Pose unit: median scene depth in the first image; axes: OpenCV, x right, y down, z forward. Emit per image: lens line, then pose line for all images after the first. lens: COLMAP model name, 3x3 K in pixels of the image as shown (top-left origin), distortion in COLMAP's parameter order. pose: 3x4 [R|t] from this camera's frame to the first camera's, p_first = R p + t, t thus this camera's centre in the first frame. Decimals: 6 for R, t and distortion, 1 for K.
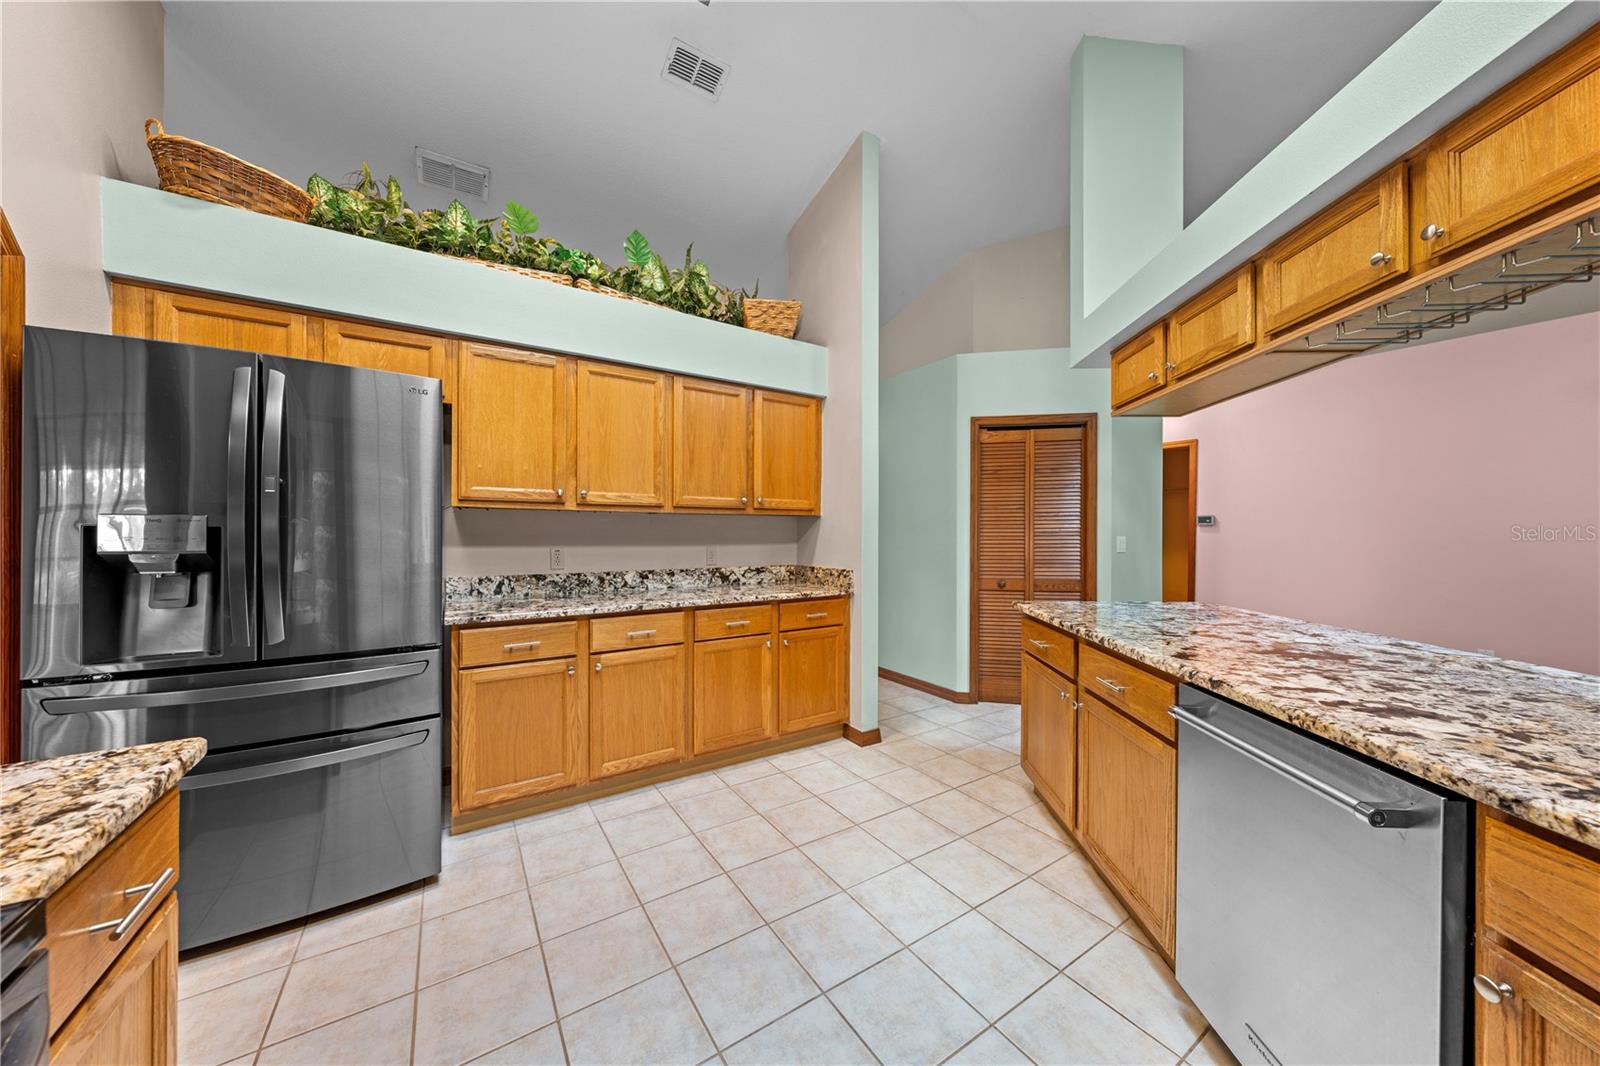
lens RADIAL K [[541.9, 0, 803.5], [0, 541.9, 529.4], [0, 0, 1]] dist [-0.003122, 0.000122]
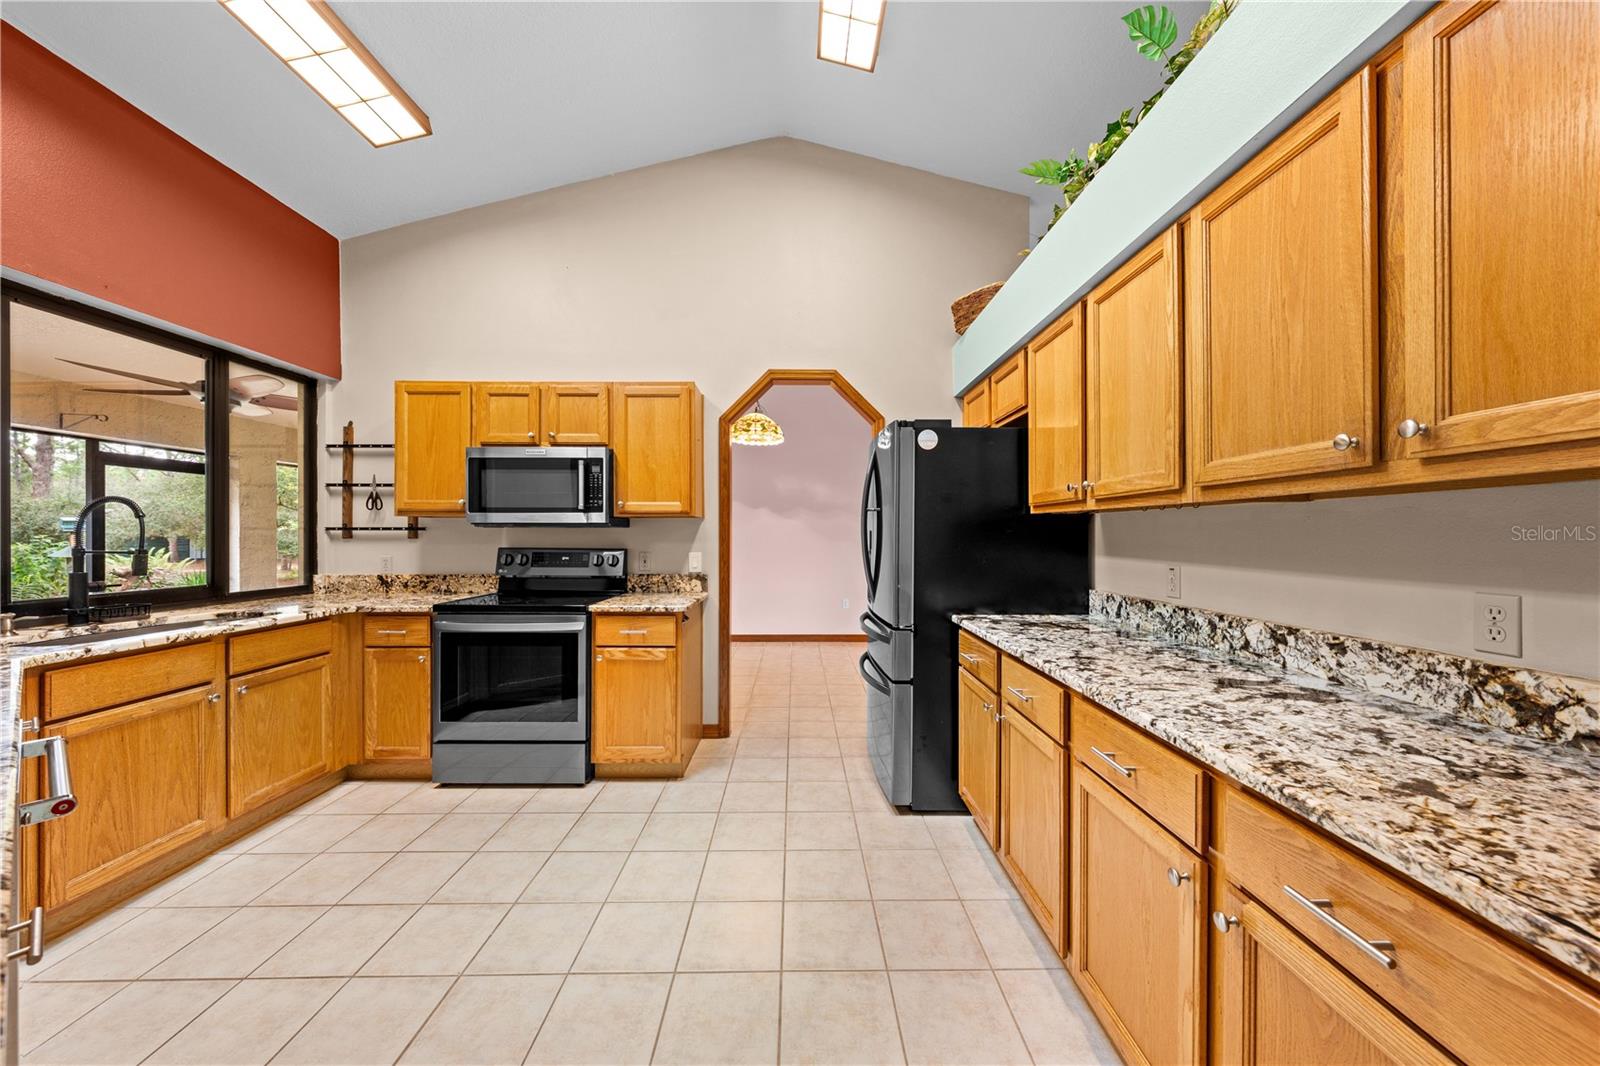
lens RADIAL K [[545.4, 0, 806.4], [0, 545.4, 531.4], [0, 0, 1]] dist [-0.002166, -0.000141]
pose [[-0.534332, -0.006983, -0.845246, 0.338511], [0.003735, 0.999937, -0.010623, -0.000755], [0.845267, -0.008833, -0.534272, 0.972645]]
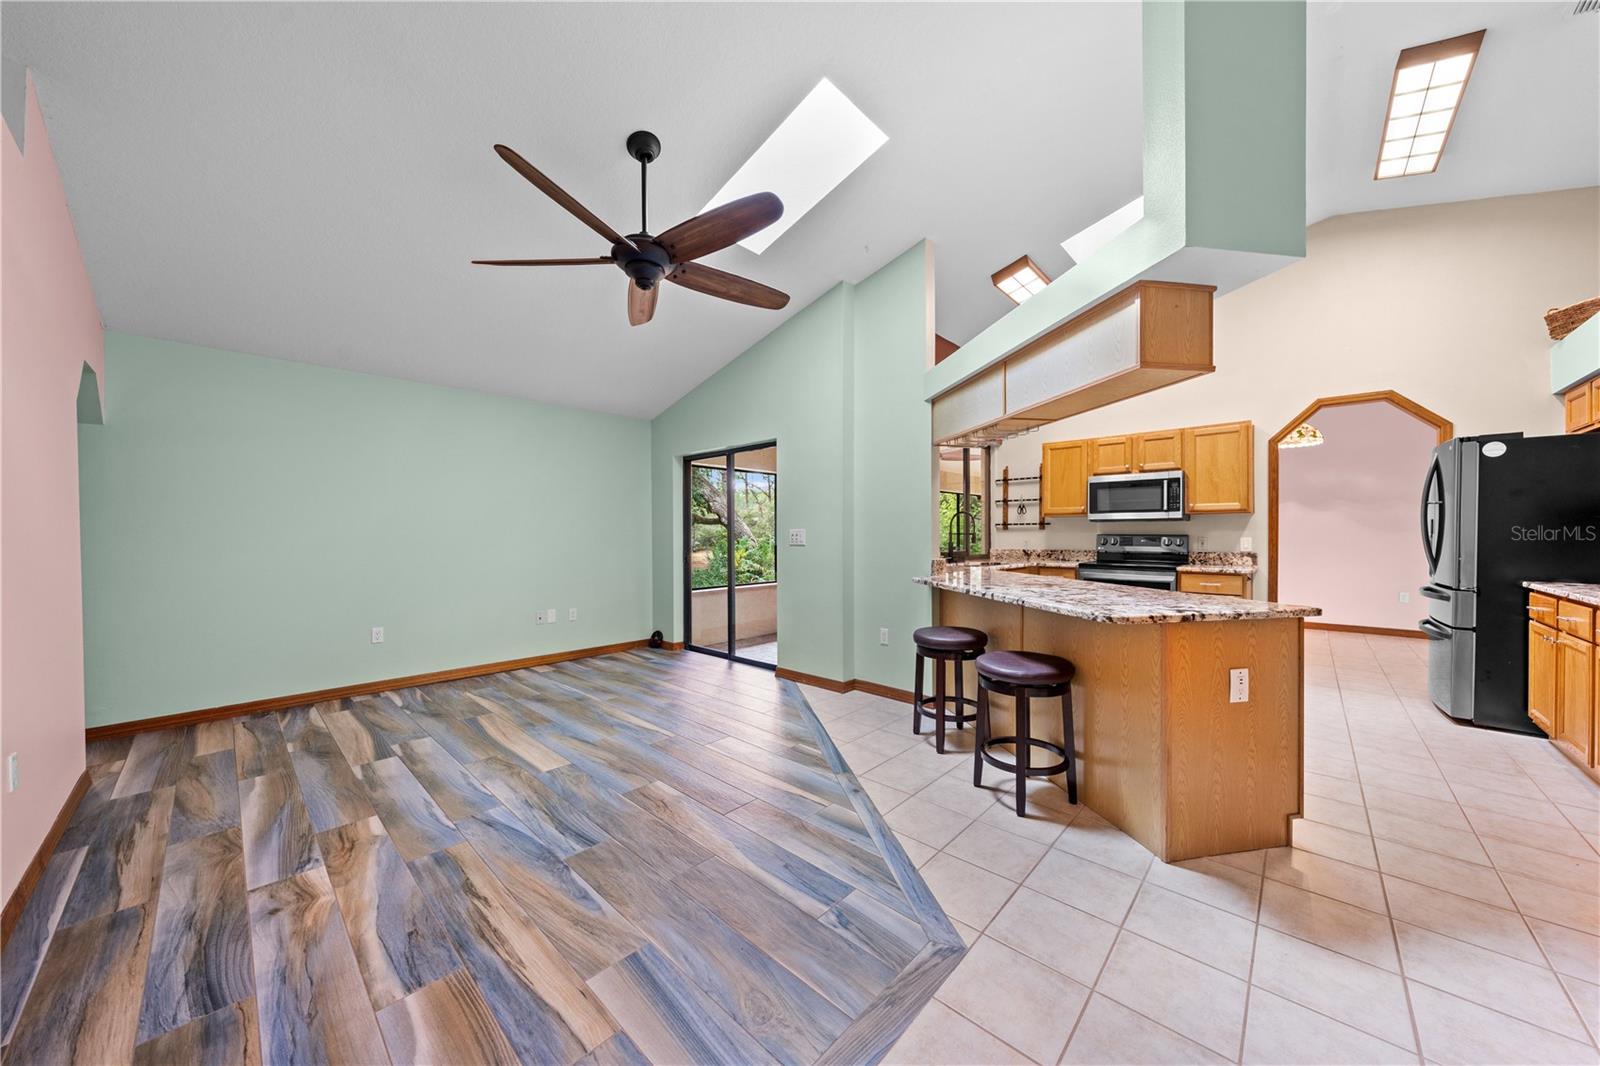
lens RADIAL K [[544.3, 0, 803.7], [0, 544.3, 538.0], [0, 0, 1]] dist [-0.002007, -0.000014]
pose [[-0.970864, 0.003732, -0.239603, 1.158939], [0.003504, 0.999993, 0.001375, 0.024820], [0.239606, 0.000495, -0.970870, 1.416724]]
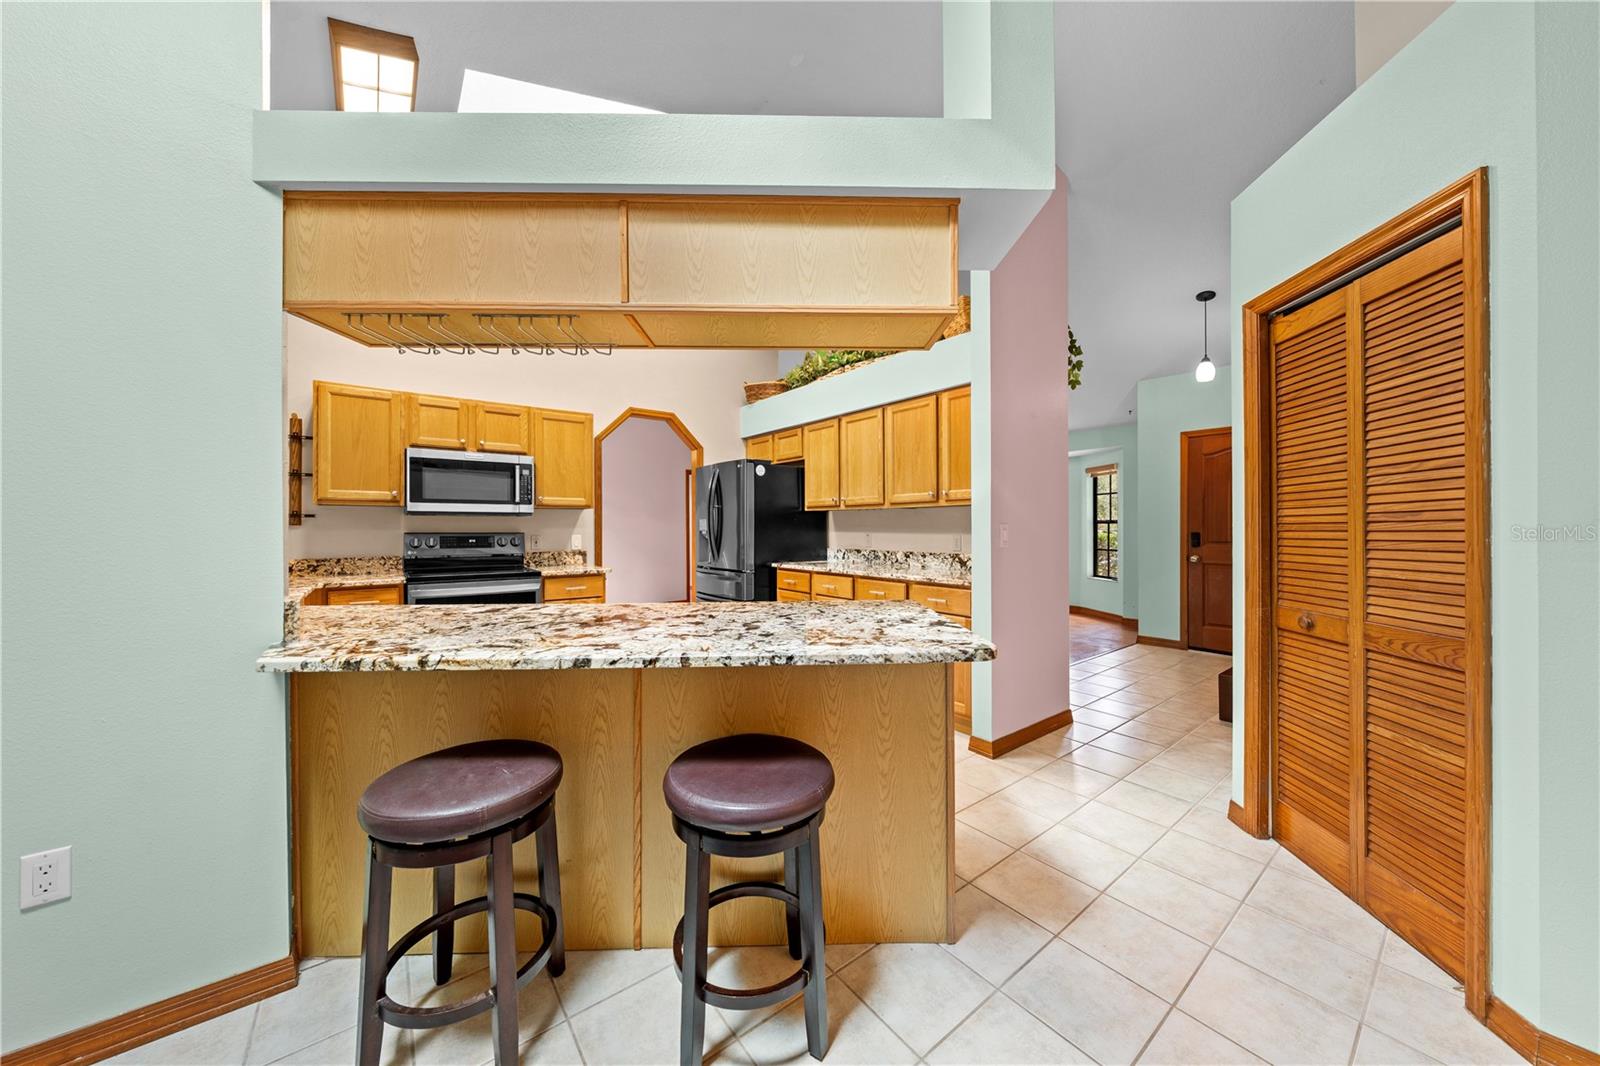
lens RADIAL K [[541.9, 0, 803.5], [0, 541.9, 529.4], [0, 0, 1]] dist [-0.003122, 0.000122]
pose [[0.079473, 0.003033, -0.996832, 1.087331], [0.010067, 0.999942, 0.003845, 0.014754], [0.996786, -0.010341, 0.079438, 0.685485]]
